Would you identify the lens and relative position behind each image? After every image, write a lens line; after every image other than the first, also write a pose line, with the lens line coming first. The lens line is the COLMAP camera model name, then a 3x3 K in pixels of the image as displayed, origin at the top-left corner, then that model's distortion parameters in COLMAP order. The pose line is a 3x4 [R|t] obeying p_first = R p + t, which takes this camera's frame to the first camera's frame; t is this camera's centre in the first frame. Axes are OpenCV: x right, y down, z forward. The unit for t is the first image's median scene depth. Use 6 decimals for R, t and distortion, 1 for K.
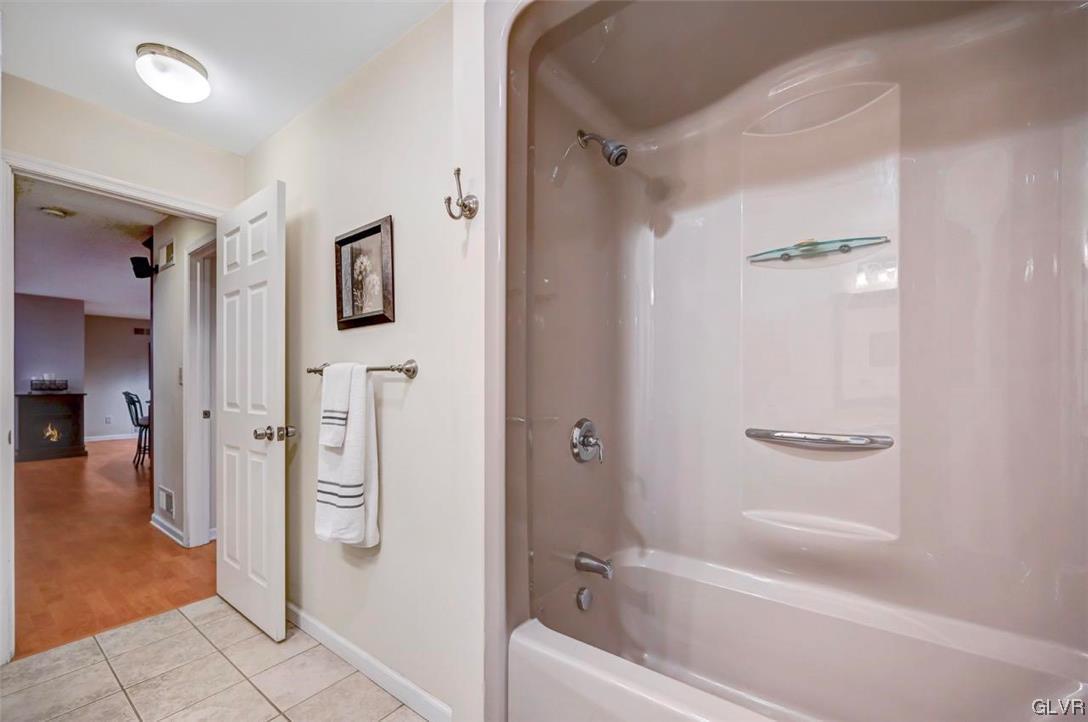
lens RADIAL K [[436.1, 0, 556.5], [0, 436.1, 380.6], [0, 0, 1]] dist [-0.002745, 0.000531]
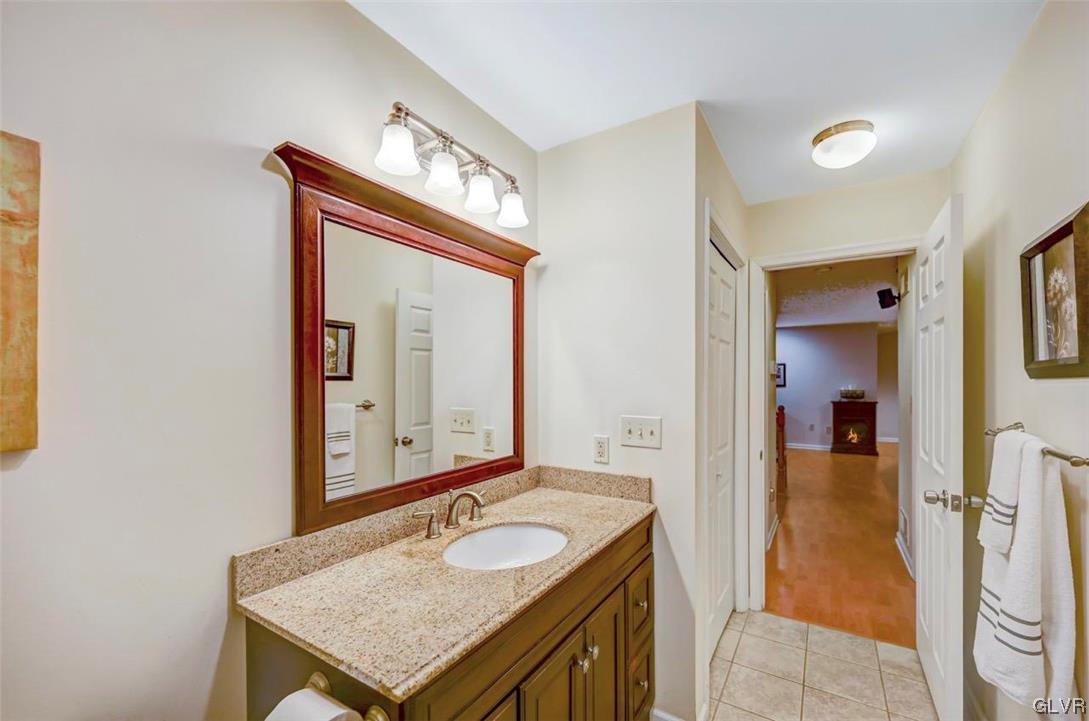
lens RADIAL K [[436.5, 0, 539.9], [0, 436.5, 382.5], [0, 0, 1]] dist [-0.002745, 0.000531]
pose [[0.056074, -0.001439, -0.998426, 0.127212], [0.001242, 0.999998, -0.001371, -0.095129], [0.998426, -0.001163, 0.056075, 0.157621]]
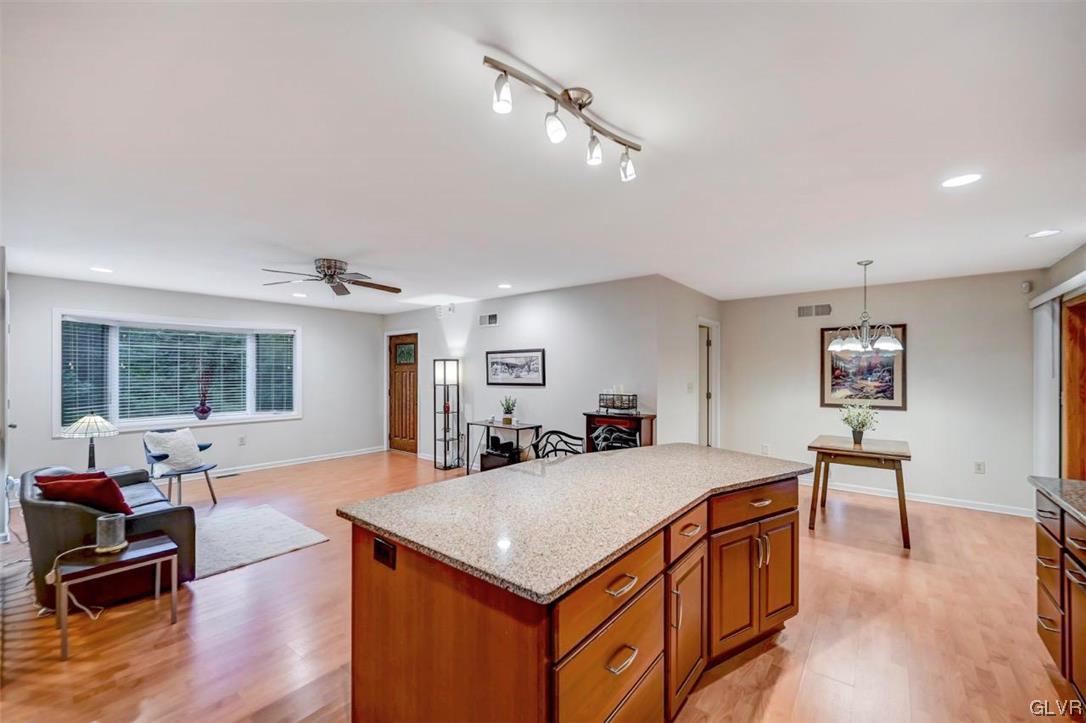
lens RADIAL K [[431.5, 0, 544.0], [0, 431.5, 370.7], [0, 0, 1]] dist [0.000607, 0.000269]
pose [[-0.058370, -0.011418, -0.998230, -1.938787], [0.001904, 0.999932, -0.011548, -0.131666], [0.998293, -0.002575, -0.058344, 3.872817]]
